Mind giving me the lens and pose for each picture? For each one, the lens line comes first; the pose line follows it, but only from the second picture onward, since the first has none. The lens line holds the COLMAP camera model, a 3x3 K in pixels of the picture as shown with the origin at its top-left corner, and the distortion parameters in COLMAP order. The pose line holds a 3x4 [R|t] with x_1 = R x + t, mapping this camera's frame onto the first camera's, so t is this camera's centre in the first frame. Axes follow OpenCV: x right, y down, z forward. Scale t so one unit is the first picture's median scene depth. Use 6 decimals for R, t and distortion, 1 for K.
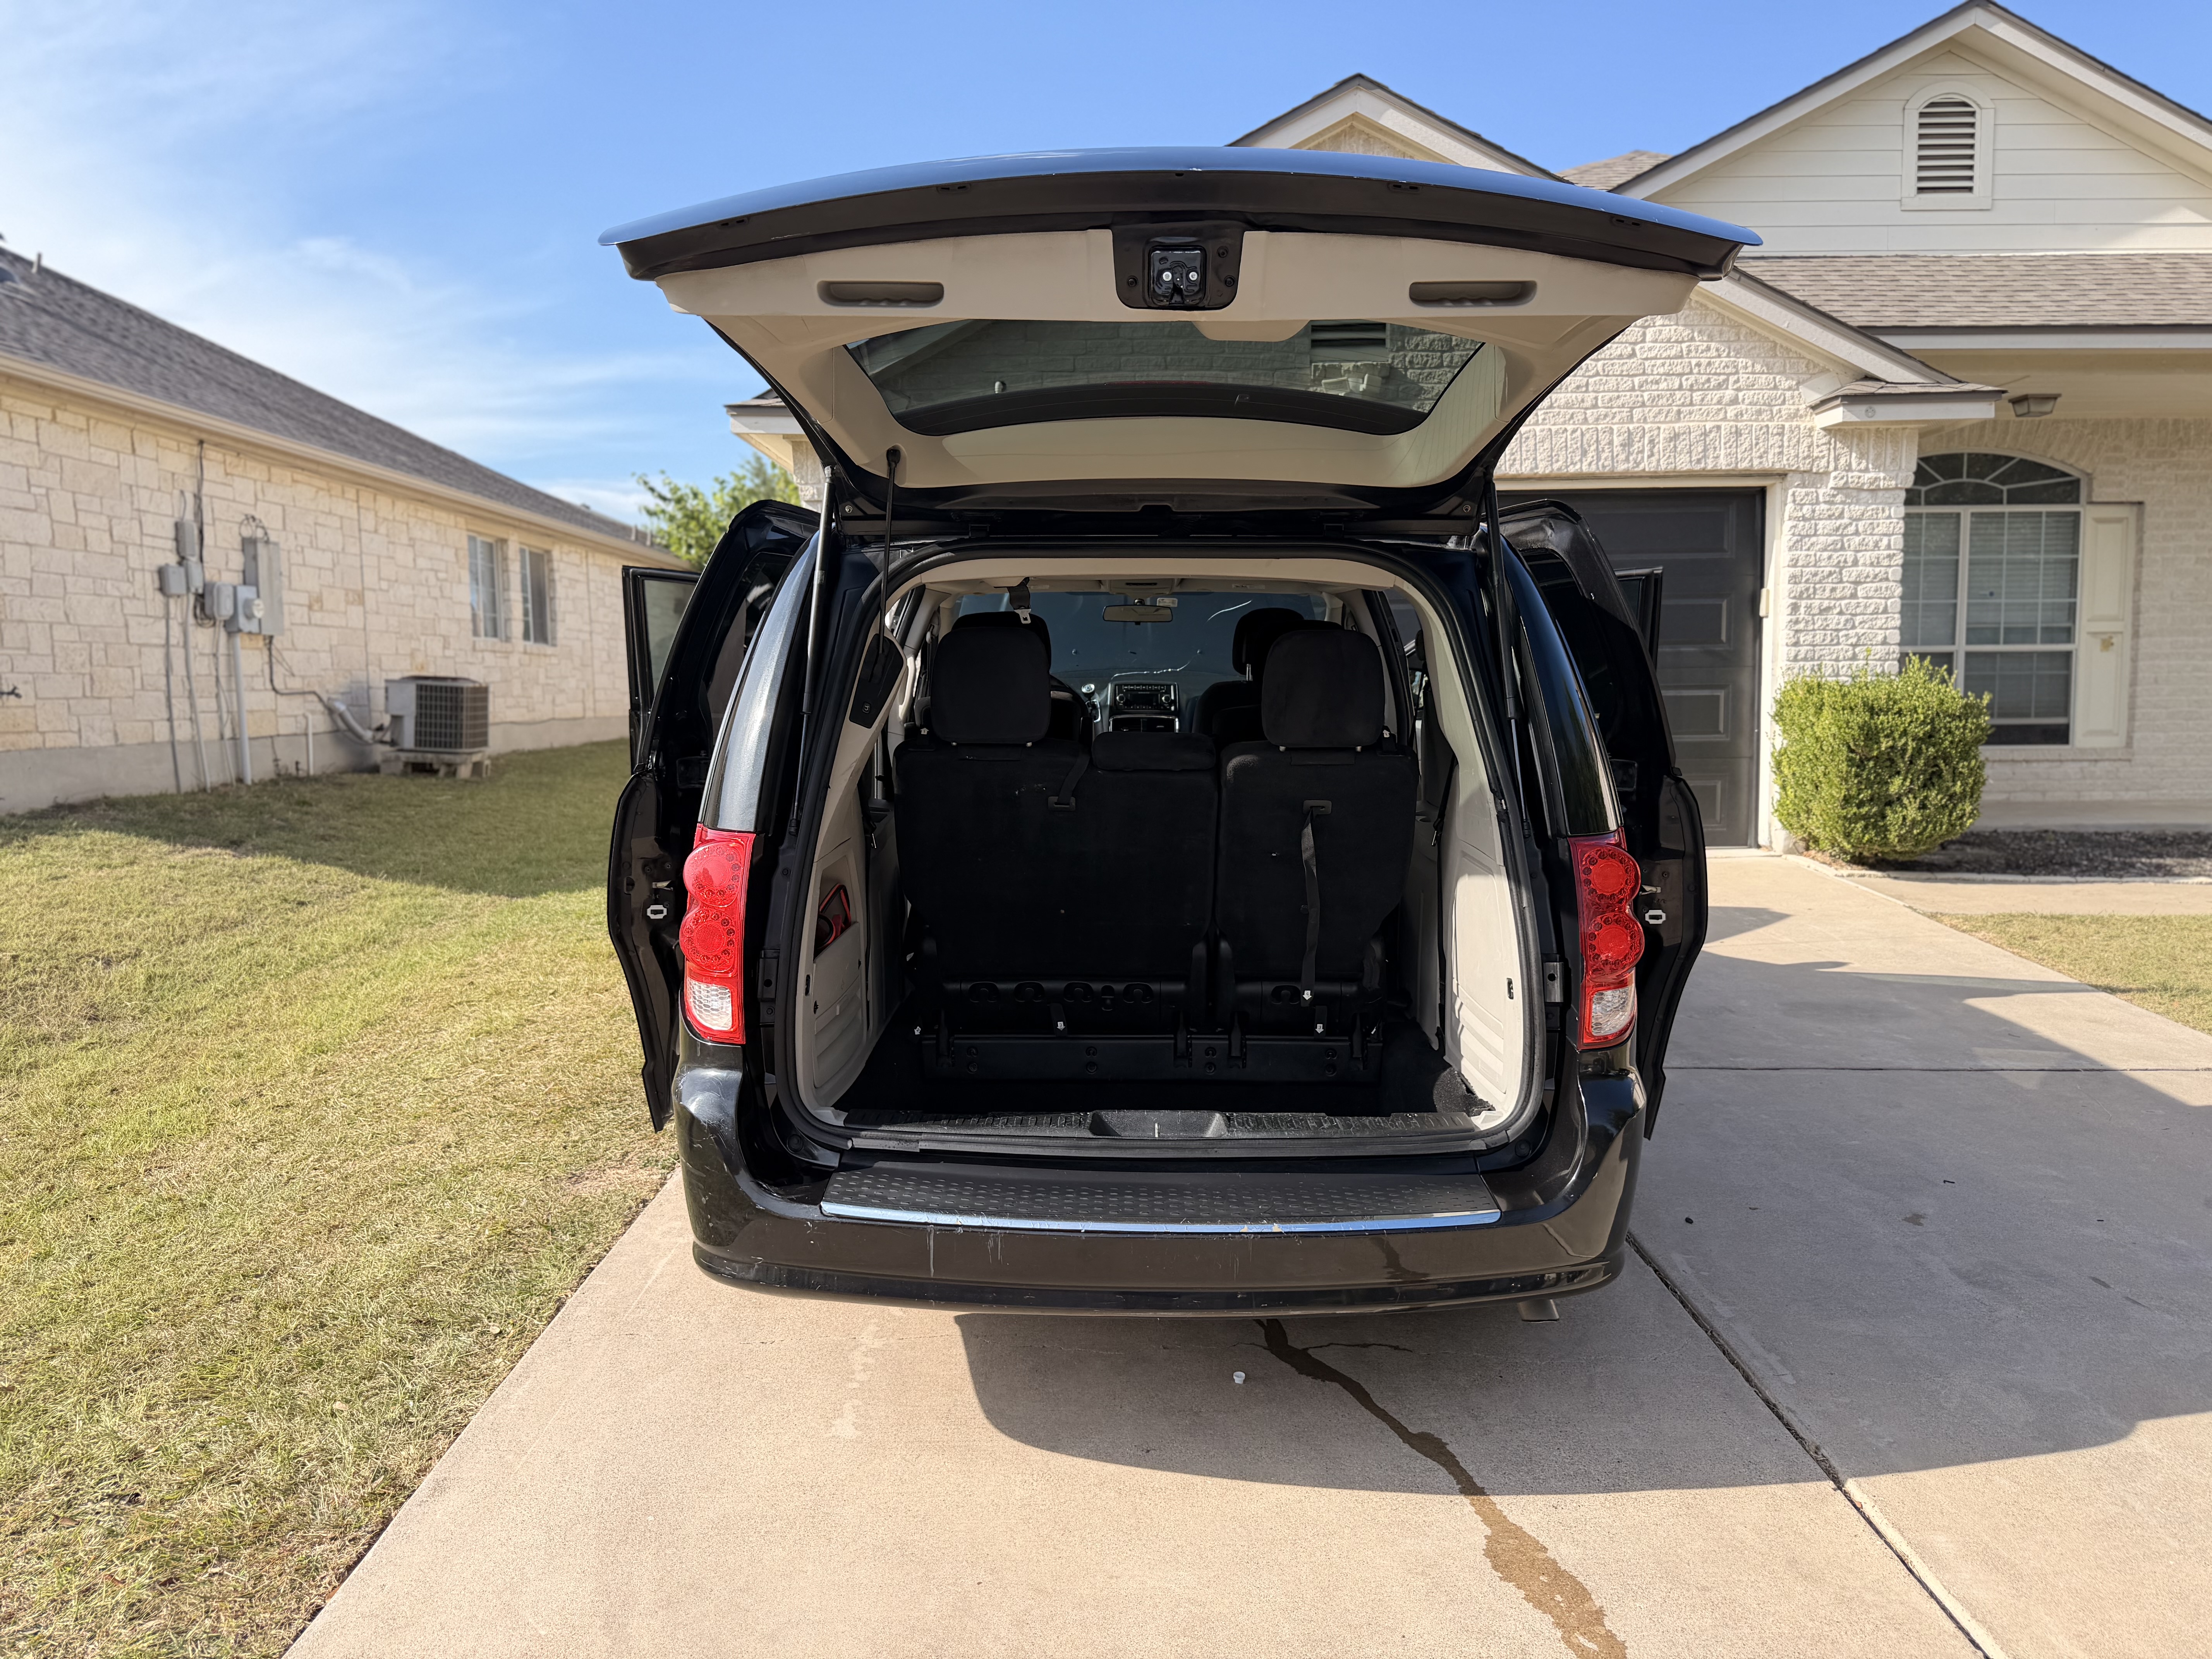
lens RADIAL K [[1560.6, 0, 1093.3], [0, 1560.6, 838.8], [0, 0, 1]] dist [0.012141, -0.028461]
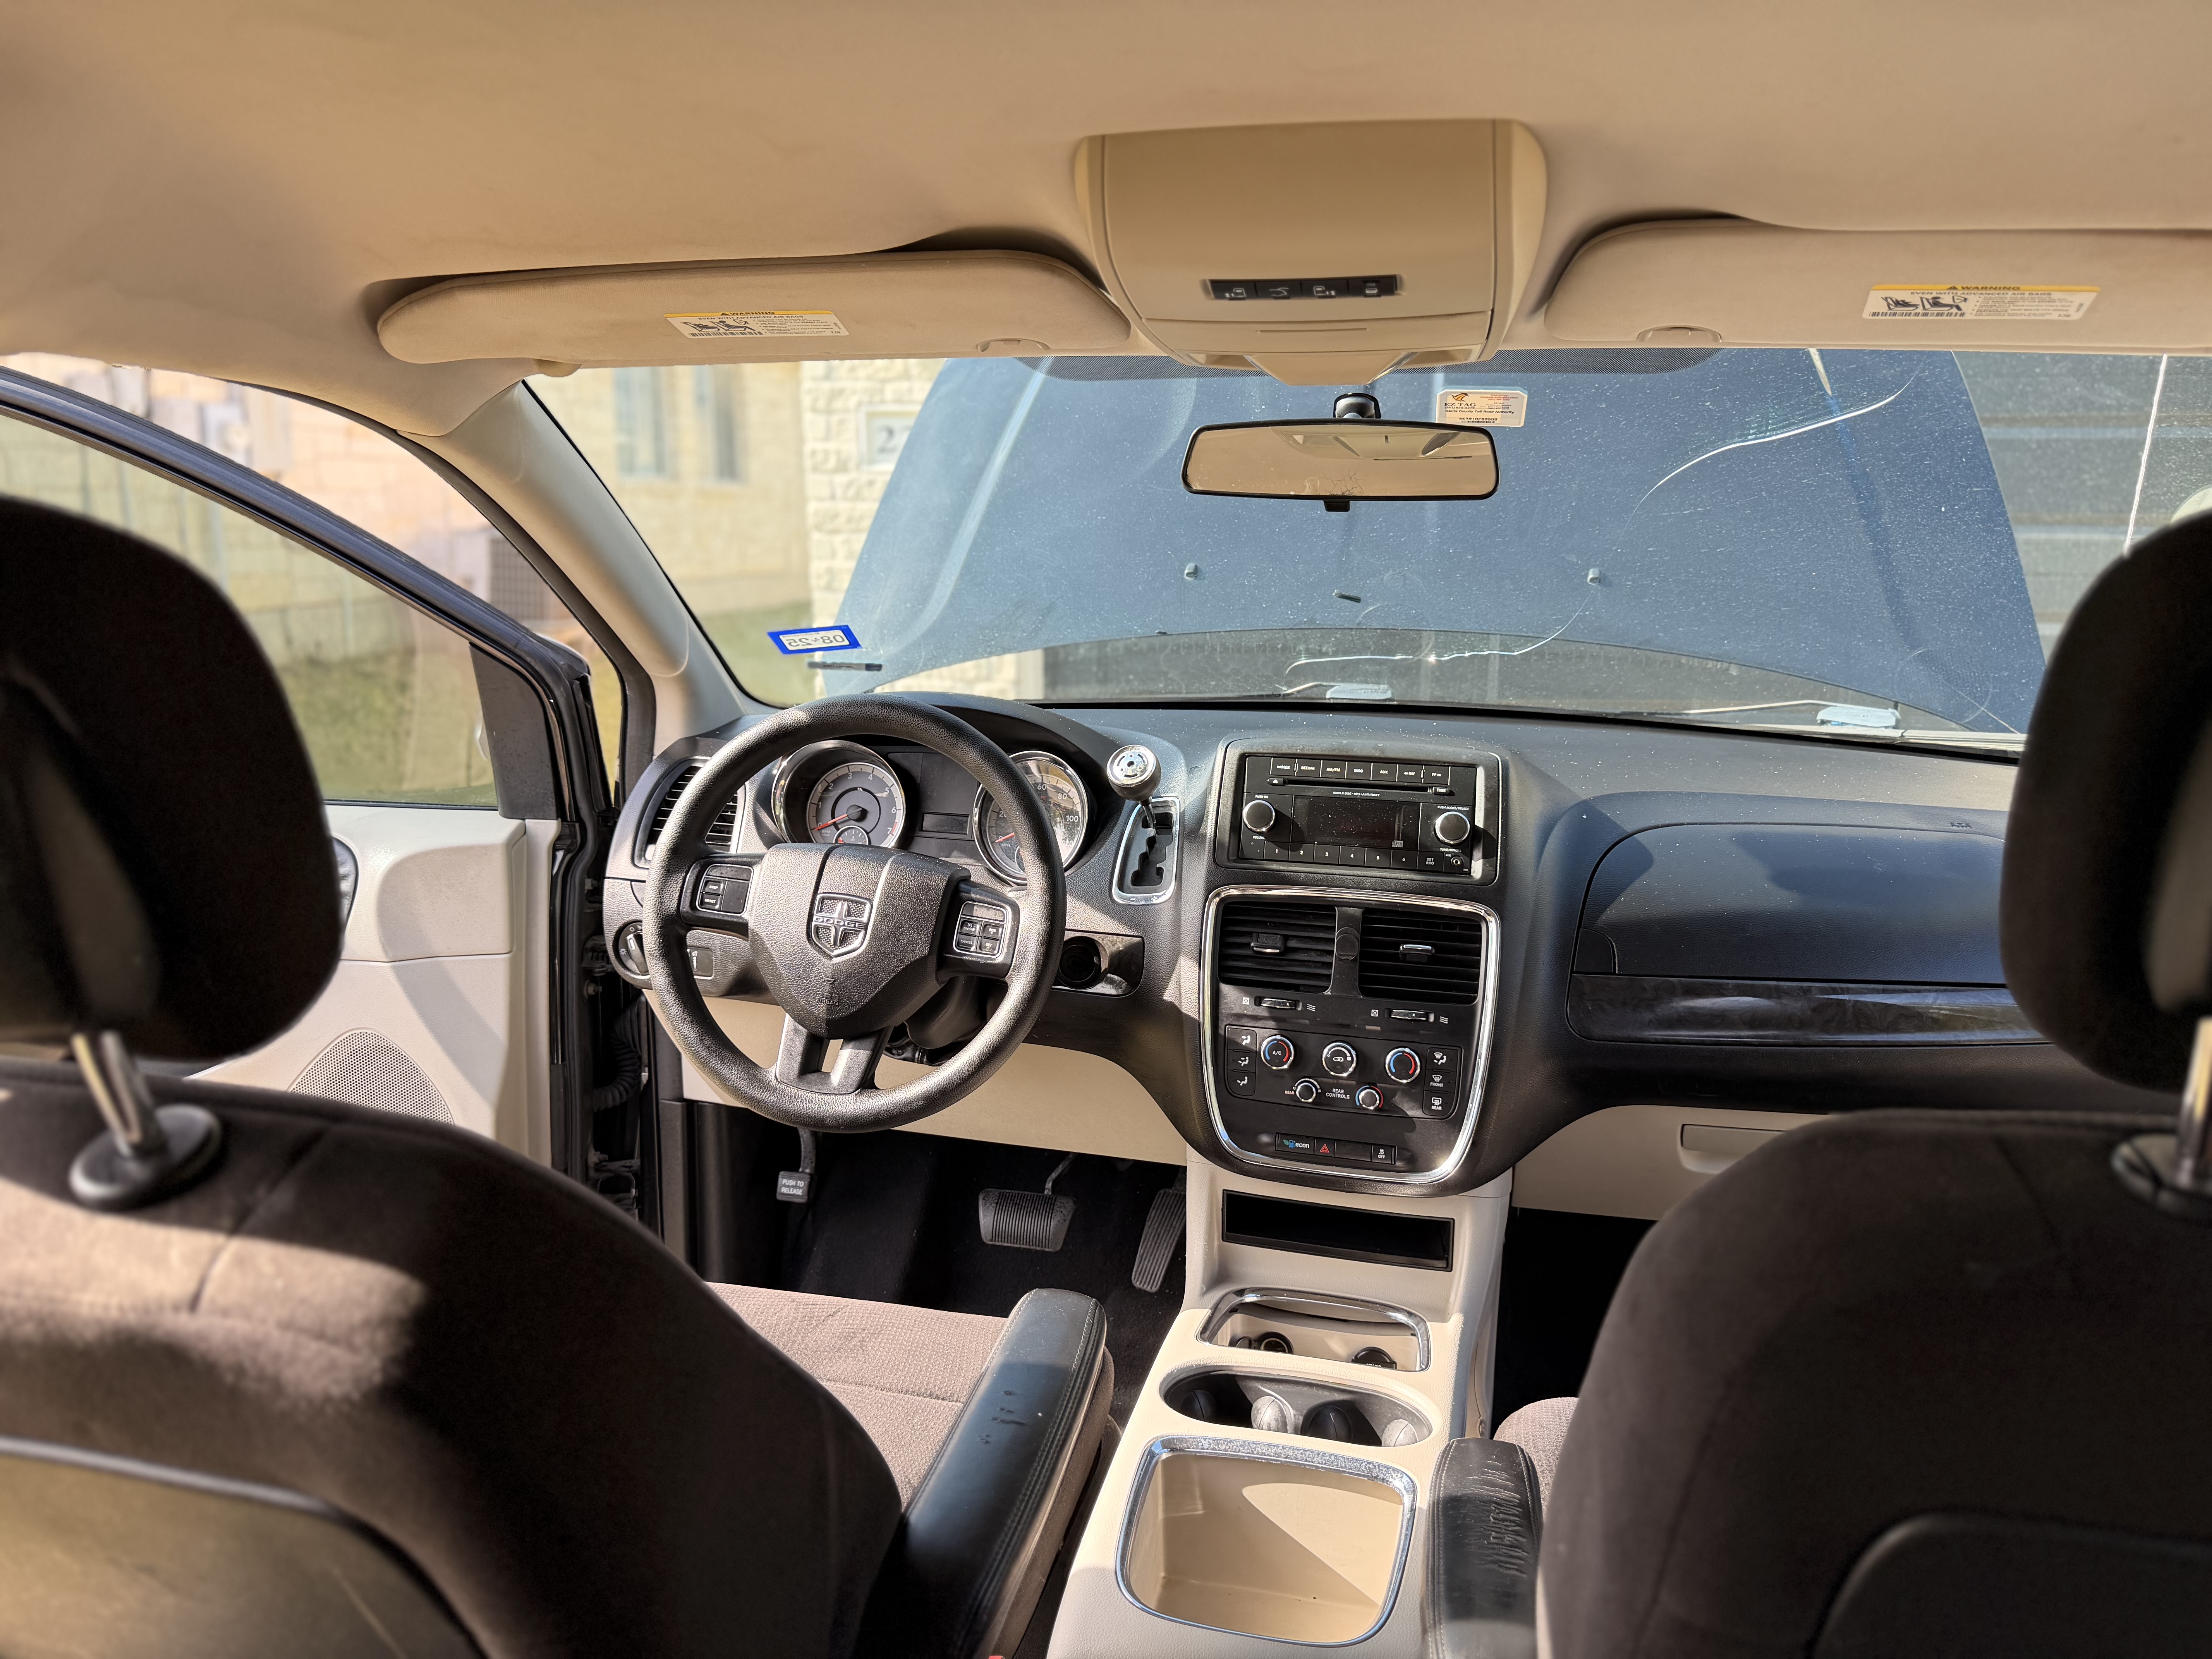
lens RADIAL K [[1557.4, 0, 1107.6], [0, 1557.4, 825.5], [0, 0, 1]] dist [0.029774, -0.034778]
pose [[0.977579, 0.057346, -0.202610, 0.014382], [-0.038111, 0.994496, 0.097596, -0.036557], [0.207091, -0.087686, 0.974384, 0.250095]]
